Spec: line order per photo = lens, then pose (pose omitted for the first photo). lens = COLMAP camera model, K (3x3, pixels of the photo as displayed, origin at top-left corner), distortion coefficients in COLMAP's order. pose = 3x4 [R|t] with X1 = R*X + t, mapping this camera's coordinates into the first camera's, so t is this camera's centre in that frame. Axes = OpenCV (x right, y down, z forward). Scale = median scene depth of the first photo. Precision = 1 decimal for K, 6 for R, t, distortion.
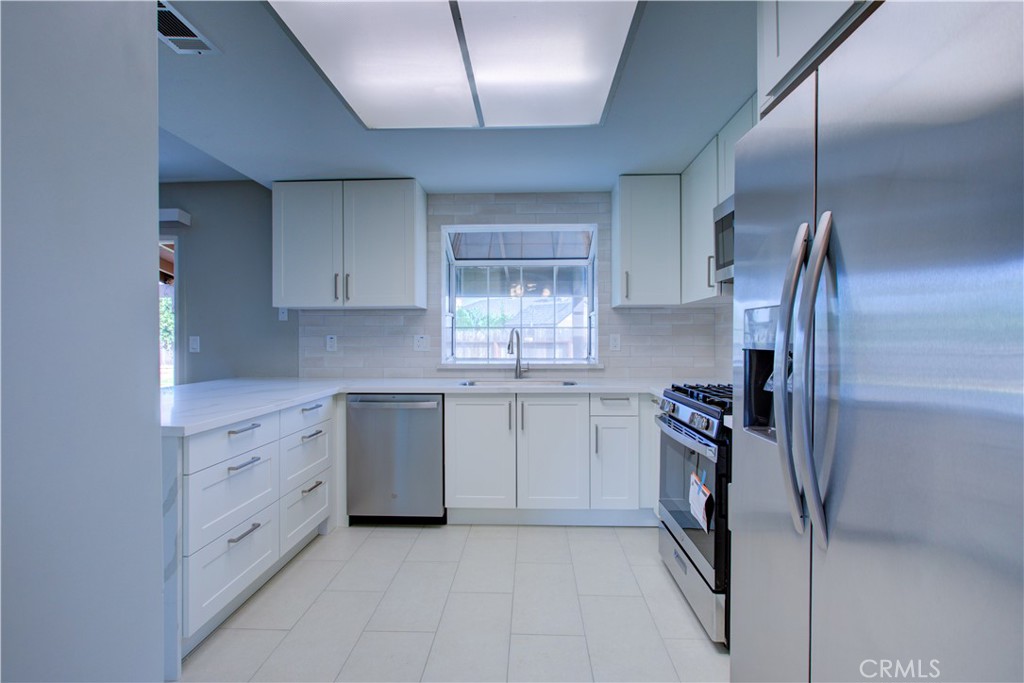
lens RADIAL K [[475.6, 0, 518.9], [0, 475.6, 341.7], [0, 0, 1]] dist [0.000036, 0.000097]
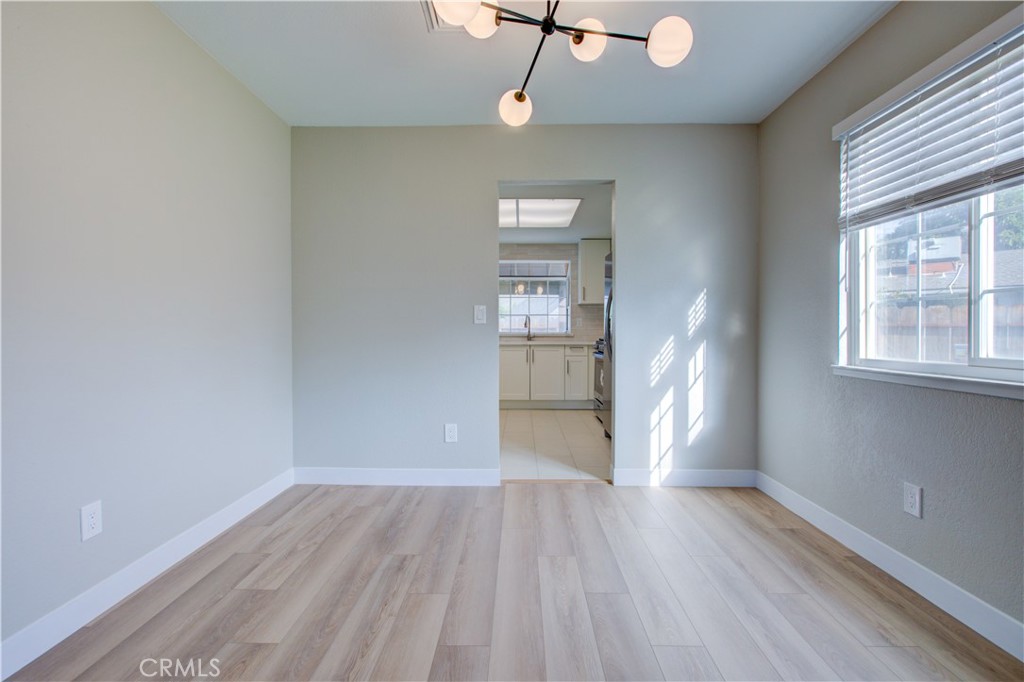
lens RADIAL K [[475.6, 0, 505.1], [0, 475.6, 334.5], [0, 0, 1]] dist [0.000036, 0.000097]
pose [[0.999981, 0.003572, -0.005070, -0.100065], [-0.003552, 0.999986, 0.003883, 0.049549], [0.005084, -0.003865, 0.999980, -1.050449]]
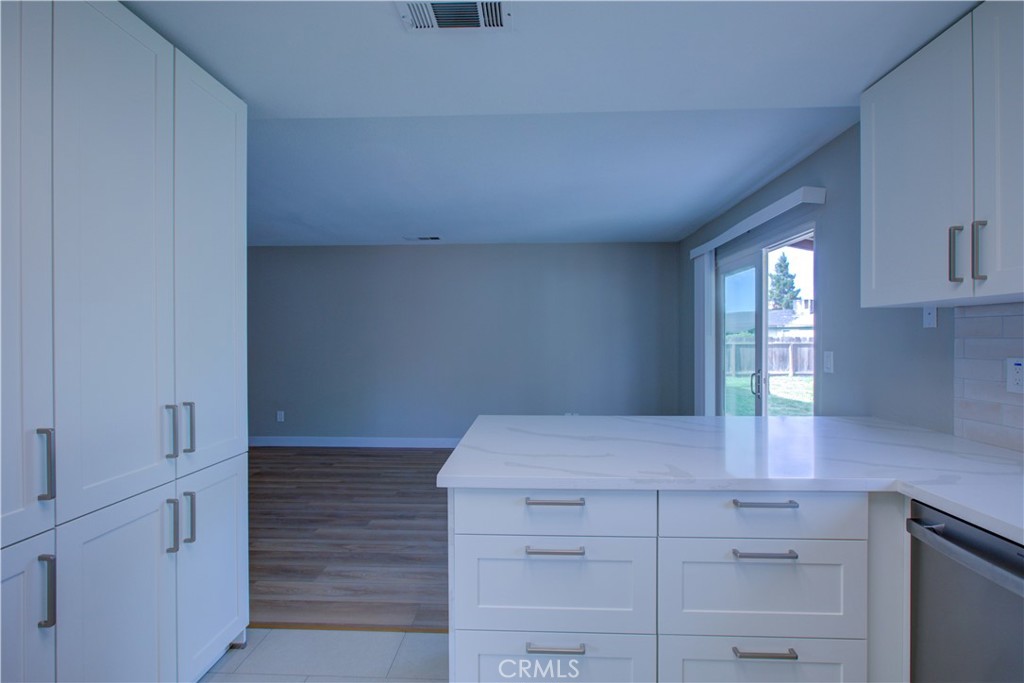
lens RADIAL K [[475.6, 0, 512.9], [0, 475.6, 343.7], [0, 0, 1]] dist [0.000036, 0.000097]
pose [[-0.020606, 0.013835, -0.999692, 0.043953], [-0.000938, 0.999904, 0.013858, -0.021223], [0.999787, 0.001223, -0.020591, 0.335255]]
